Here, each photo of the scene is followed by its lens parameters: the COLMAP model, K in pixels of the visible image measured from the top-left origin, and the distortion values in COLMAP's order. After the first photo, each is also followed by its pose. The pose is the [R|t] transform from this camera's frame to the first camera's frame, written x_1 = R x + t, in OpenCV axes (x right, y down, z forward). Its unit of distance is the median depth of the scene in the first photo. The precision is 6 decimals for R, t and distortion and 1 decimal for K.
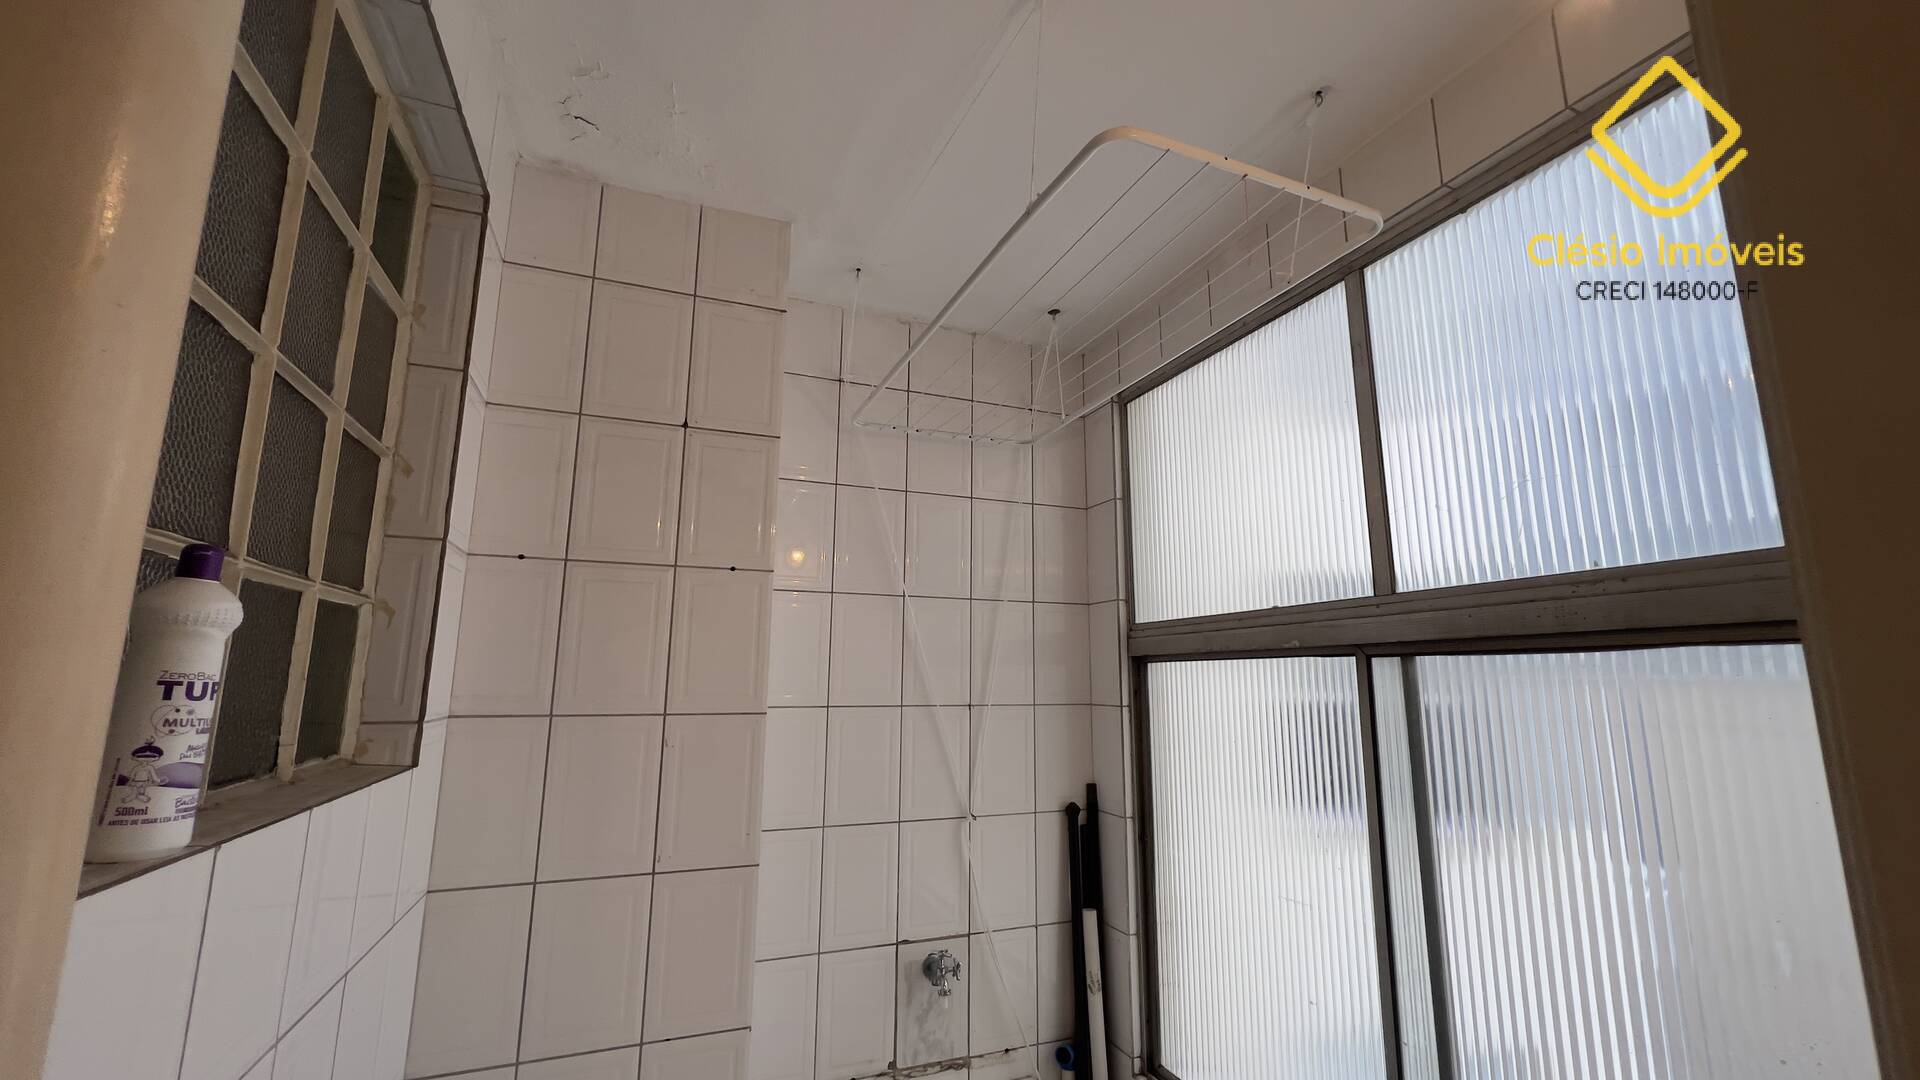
lens RADIAL K [[774.8, 0, 958.7], [0, 774.8, 539.4], [0, 0, 1]] dist [0.000510, 0.000064]
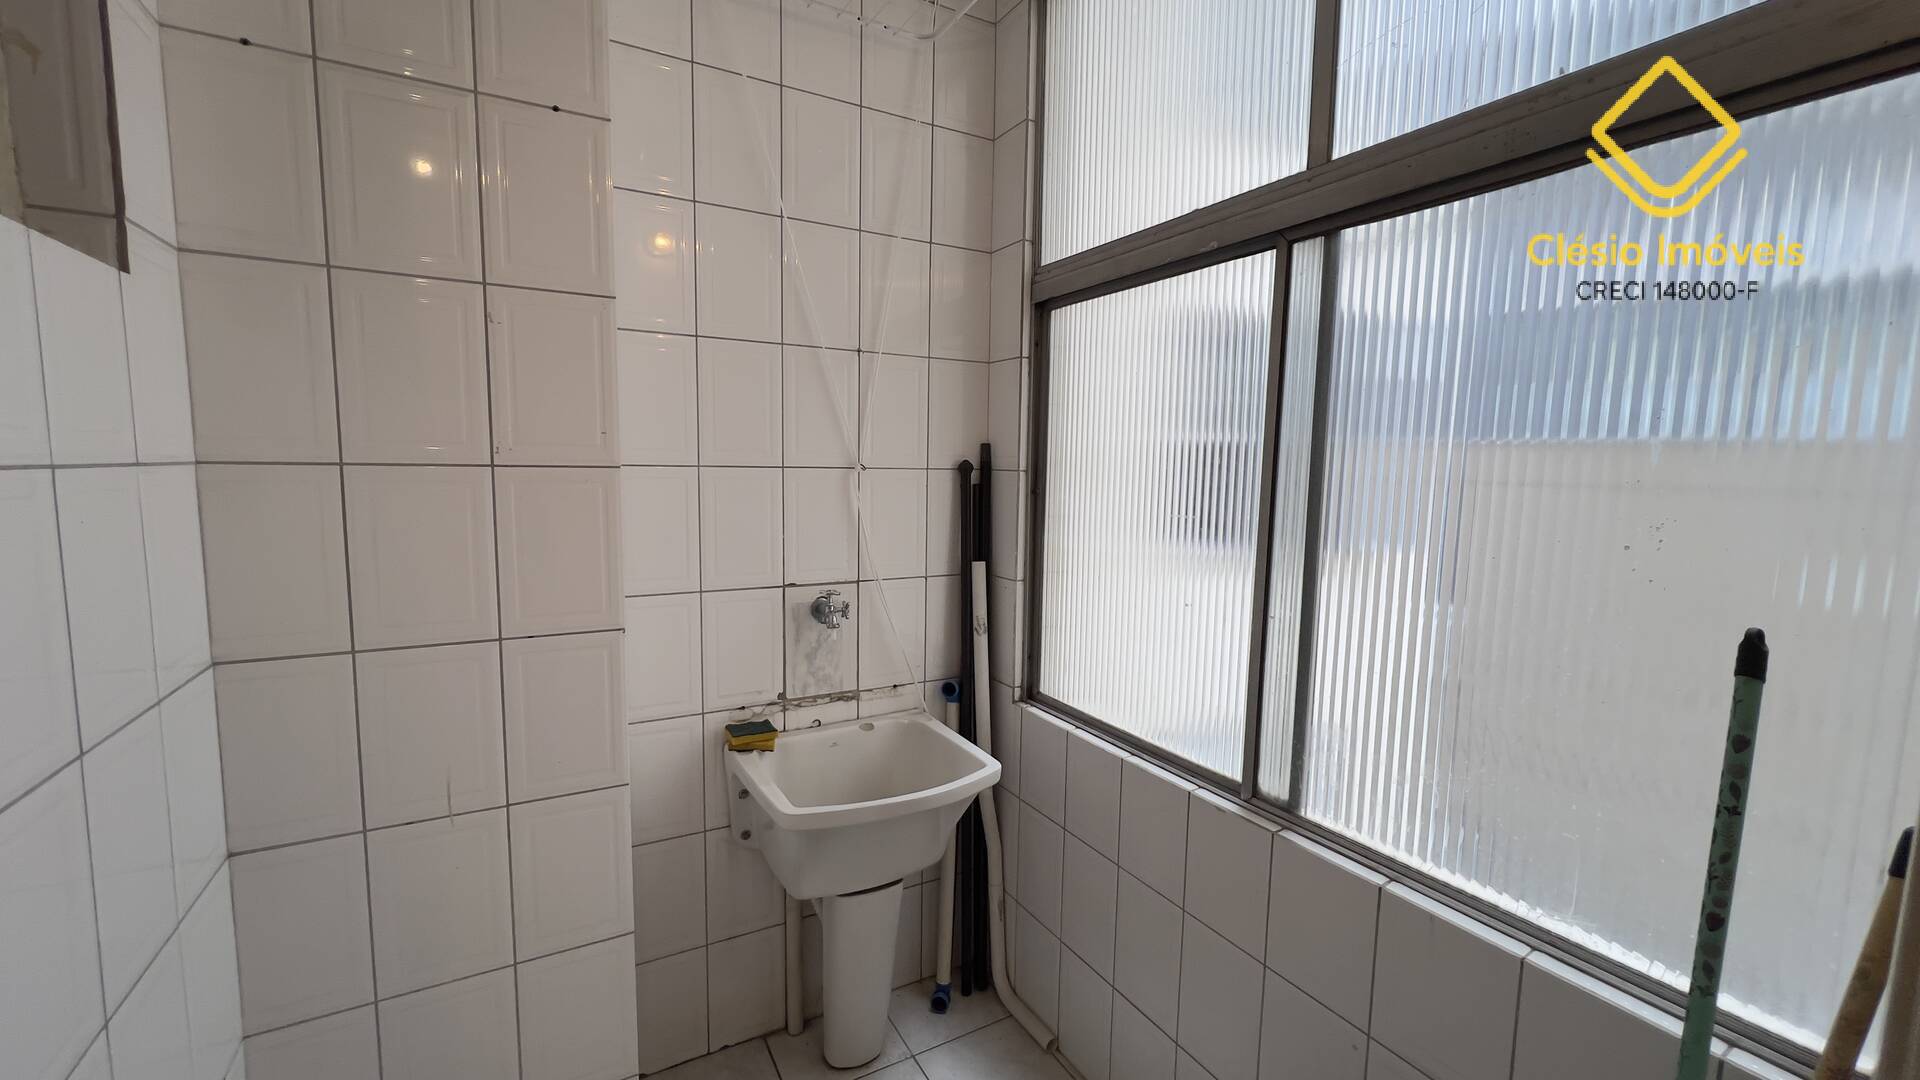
lens RADIAL K [[773.5, 0, 960.5], [0, 773.5, 543.1], [0, 0, 1]] dist [-0.003009, 0.001203]
pose [[0.990569, -0.003310, 0.136974, 0.007592], [-0.034589, 0.961287, 0.273369, 0.183692], [-0.132576, -0.275528, 0.952107, 0.052758]]
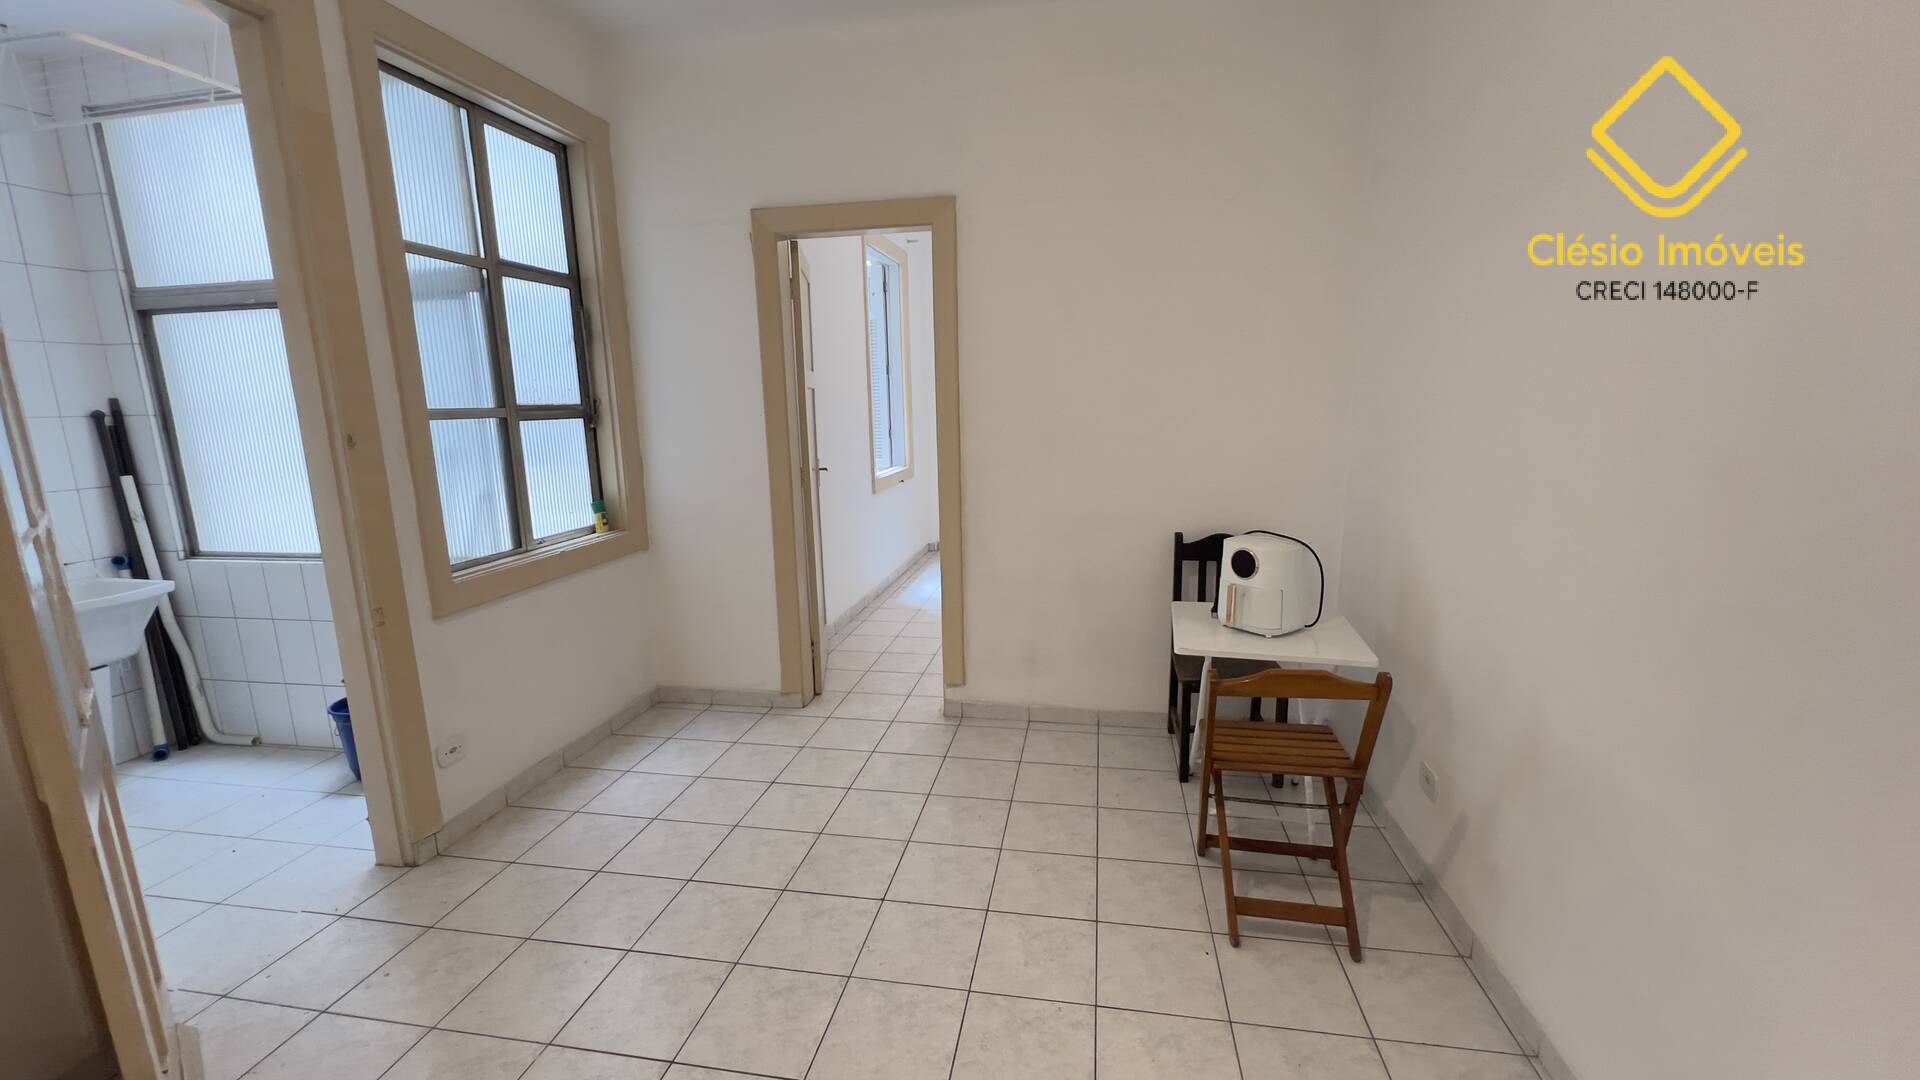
lens RADIAL K [[774.8, 0, 961.5], [0, 774.8, 543.3], [0, 0, 1]] dist [0.000510, 0.000064]
pose [[0.532354, -0.172207, 0.828821, -0.257198], [-0.120365, 0.953743, 0.275474, -0.025289], [-0.837921, -0.246411, 0.487001, -1.223094]]
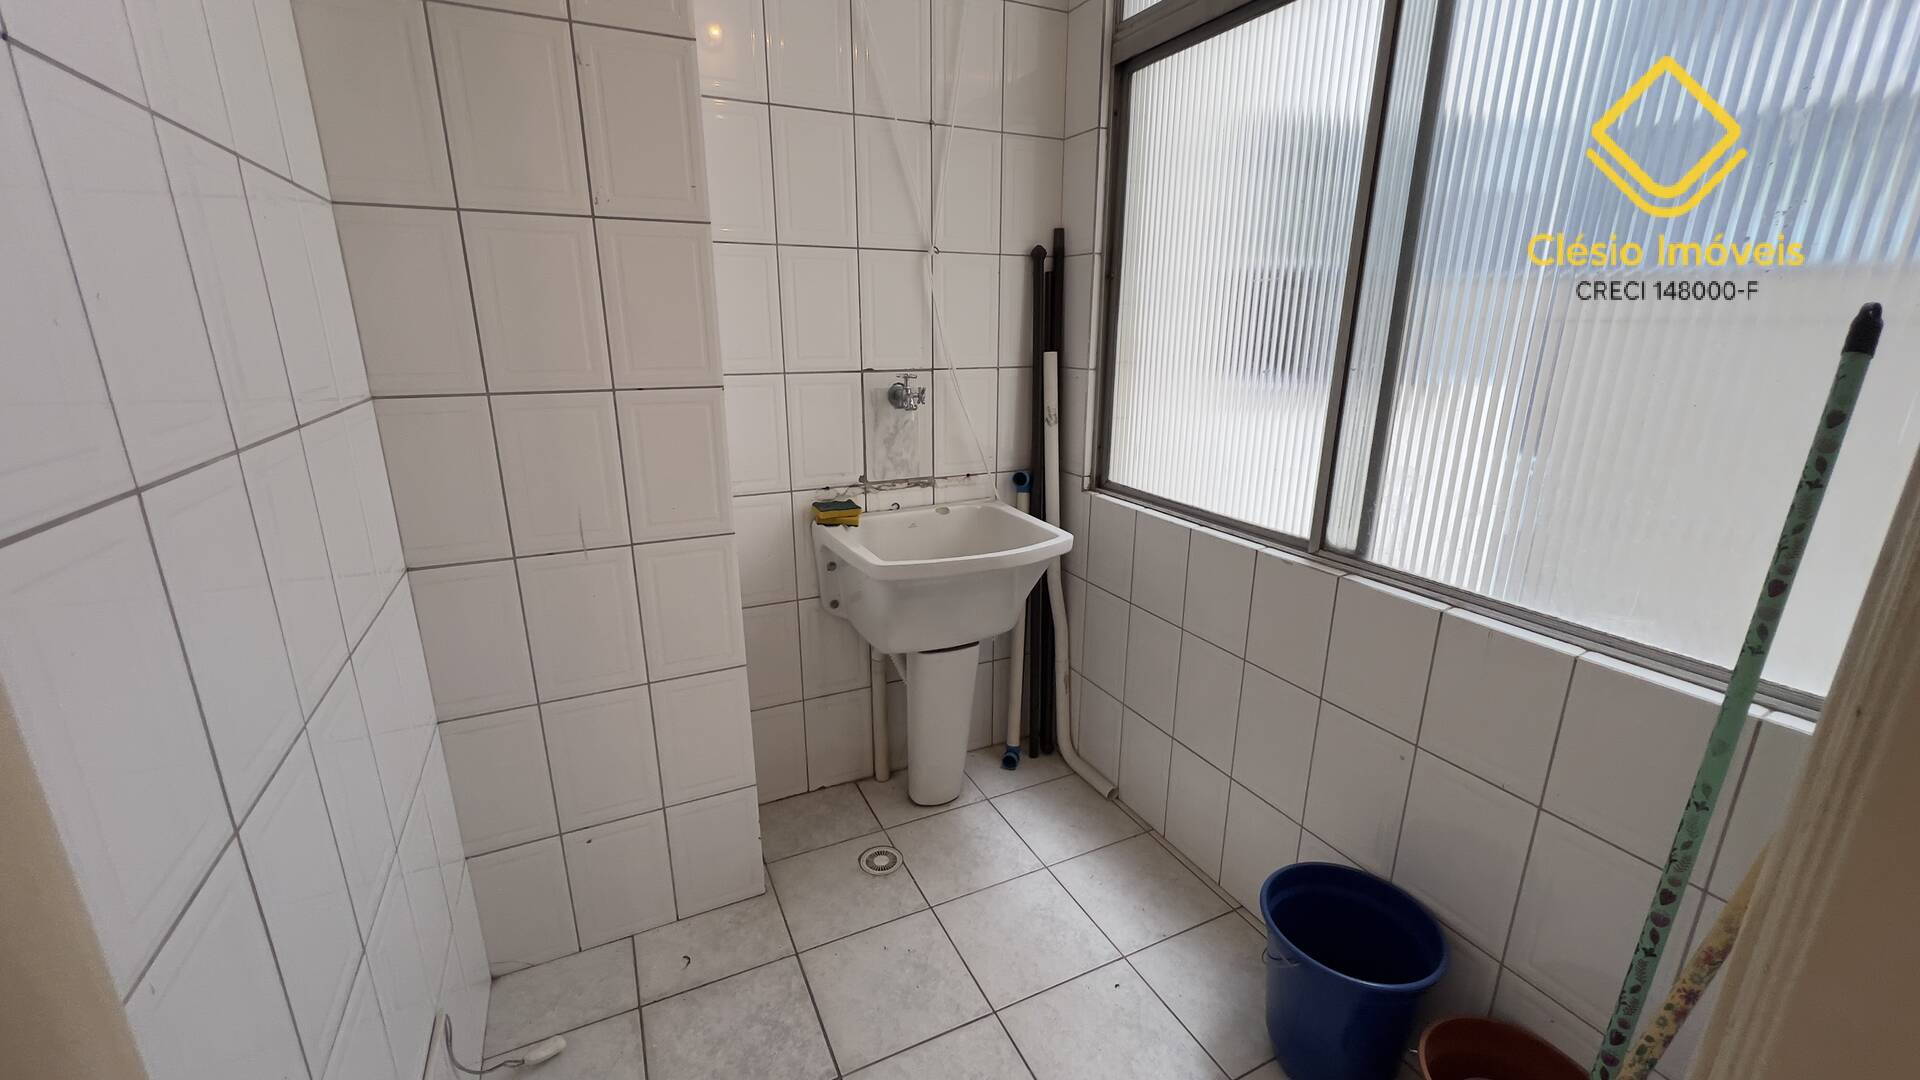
lens RADIAL K [[773.5, 0, 959.9], [0, 773.5, 545.6], [0, 0, 1]] dist [-0.003009, 0.001203]
pose [[0.997354, -0.023036, 0.068957, -0.025605], [-0.009616, 0.898345, 0.439185, 0.266929], [-0.072064, -0.438686, 0.895746, -0.008610]]
